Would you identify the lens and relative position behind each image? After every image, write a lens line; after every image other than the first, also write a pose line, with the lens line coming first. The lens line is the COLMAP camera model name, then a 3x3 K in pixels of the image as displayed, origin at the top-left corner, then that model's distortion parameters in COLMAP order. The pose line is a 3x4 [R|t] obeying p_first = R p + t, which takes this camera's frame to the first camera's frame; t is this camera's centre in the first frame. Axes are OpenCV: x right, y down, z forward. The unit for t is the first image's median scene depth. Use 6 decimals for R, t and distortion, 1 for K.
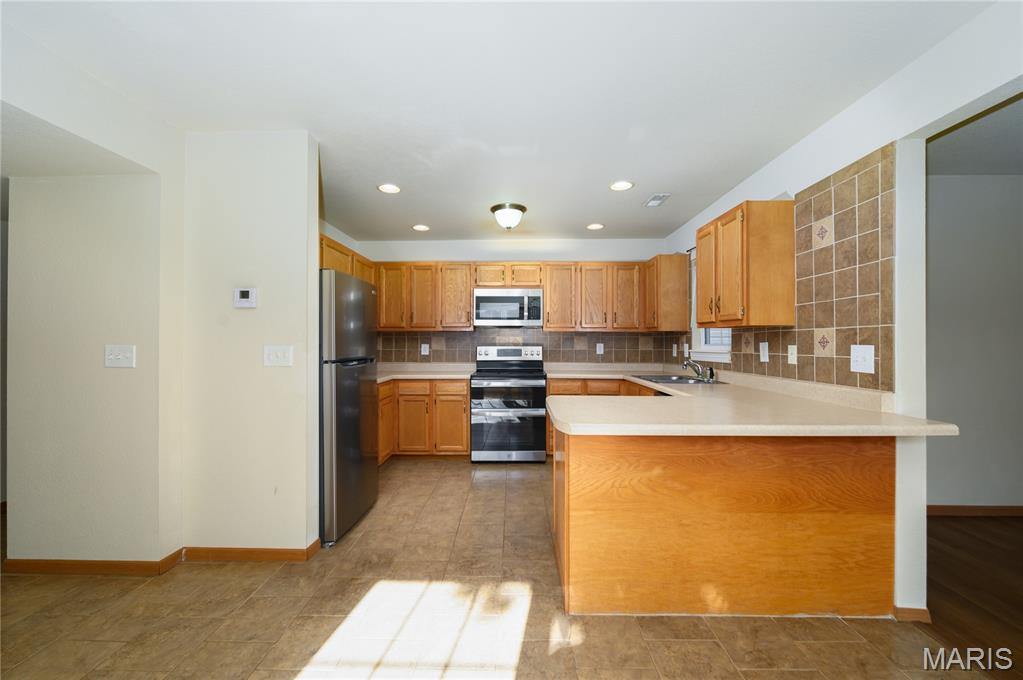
lens RADIAL K [[414.2, 0, 516.8], [0, 414.2, 340.2], [0, 0, 1]] dist [-0.001372, -0.000248]
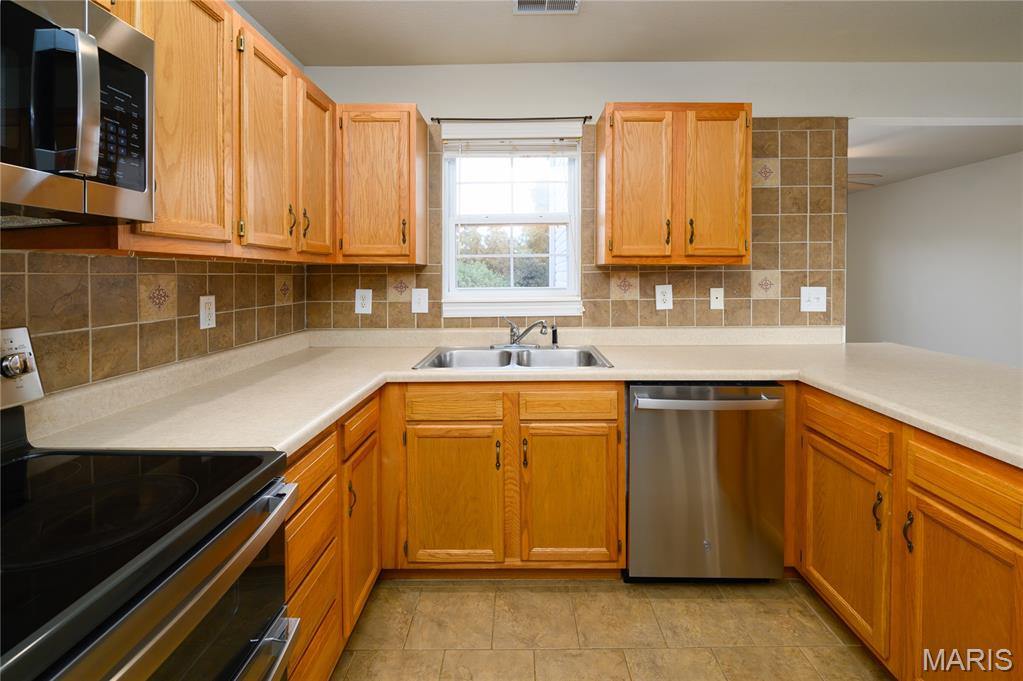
lens RADIAL K [[436.2, 0, 515.4], [0, 436.2, 277.5], [0, 0, 1]] dist [-0.000393, -0.000121]
pose [[0.001328, -0.010957, 0.999939, -0.148185], [-0.003604, 0.999933, 0.010961, -0.011455], [-0.999993, -0.003618, 0.001288, 0.812875]]
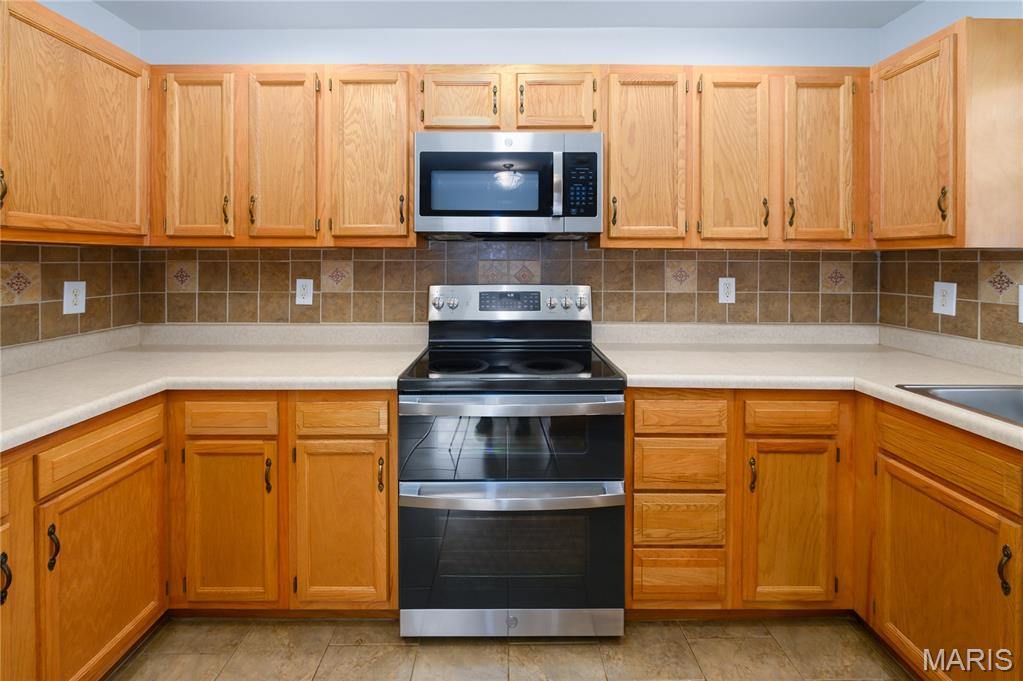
lens RADIAL K [[440.0, 0, 513.5], [0, 440.0, 260.7], [0, 0, 1]] dist [-0.000903, -0.000021]
pose [[0.999796, 0.000644, 0.020176, -0.023796], [-0.000822, 0.999961, 0.008802, -0.013667], [-0.020170, -0.008817, 0.999758, 0.602072]]
